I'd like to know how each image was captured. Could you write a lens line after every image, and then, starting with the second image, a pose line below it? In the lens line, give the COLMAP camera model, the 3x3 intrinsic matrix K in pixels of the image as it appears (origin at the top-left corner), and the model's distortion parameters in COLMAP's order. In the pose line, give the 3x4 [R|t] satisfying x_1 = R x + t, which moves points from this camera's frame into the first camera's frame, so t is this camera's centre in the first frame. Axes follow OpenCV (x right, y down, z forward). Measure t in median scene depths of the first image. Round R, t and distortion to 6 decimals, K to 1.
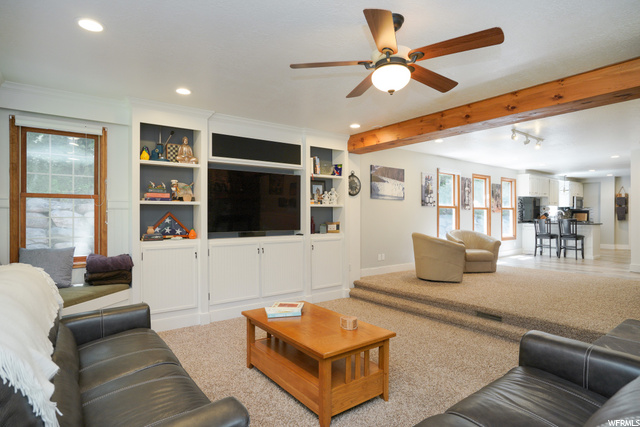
lens RADIAL K [[347.9, 0, 314.6], [0, 347.9, 213.0], [0, 0, 1]] dist [-0.002426, 0.002770]
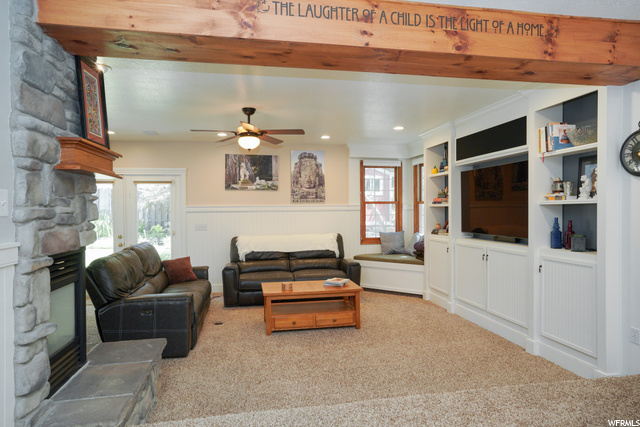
lens RADIAL K [[392.2, 0, 320.9], [0, 392.2, 213.2], [0, 0, 1]] dist [-0.022990, 0.008065]
pose [[-0.441617, 0.013847, -0.897097, 0.451680], [0.012218, 0.999881, 0.009419, -0.008168], [0.897121, -0.006801, -0.441734, 0.532499]]
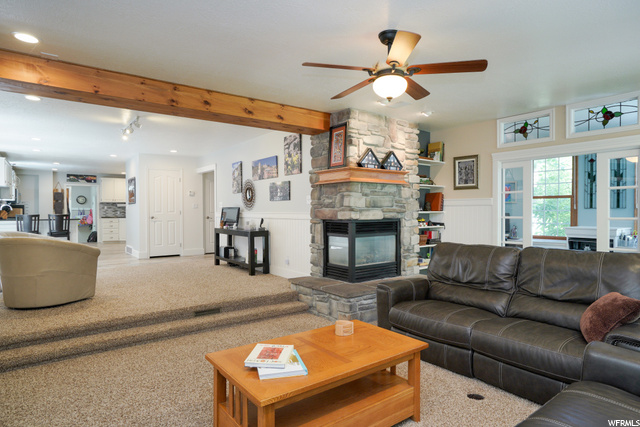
lens RADIAL K [[375.5, 0, 317.9], [0, 375.5, 214.9], [0, 0, 1]] dist [0.002927, 0.003515]
pose [[0.006851, -0.011423, 0.999911, -0.255697], [-0.004430, 0.999925, 0.011453, 0.004179], [-0.999967, -0.004508, 0.006800, 0.314483]]
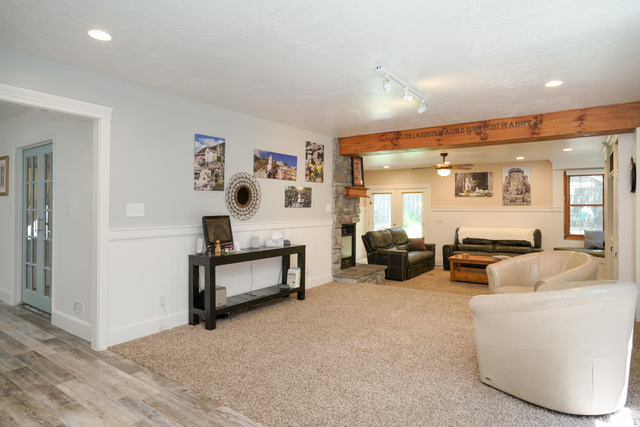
lens RADIAL K [[377.0, 0, 315.8], [0, 377.0, 207.4], [0, 0, 1]] dist [-0.006037, 0.001622]
pose [[-0.950023, -0.002334, -0.312170, 0.597799], [-0.000270, 0.999978, -0.006656, -0.009822], [0.312178, -0.006239, -0.950003, 0.988046]]
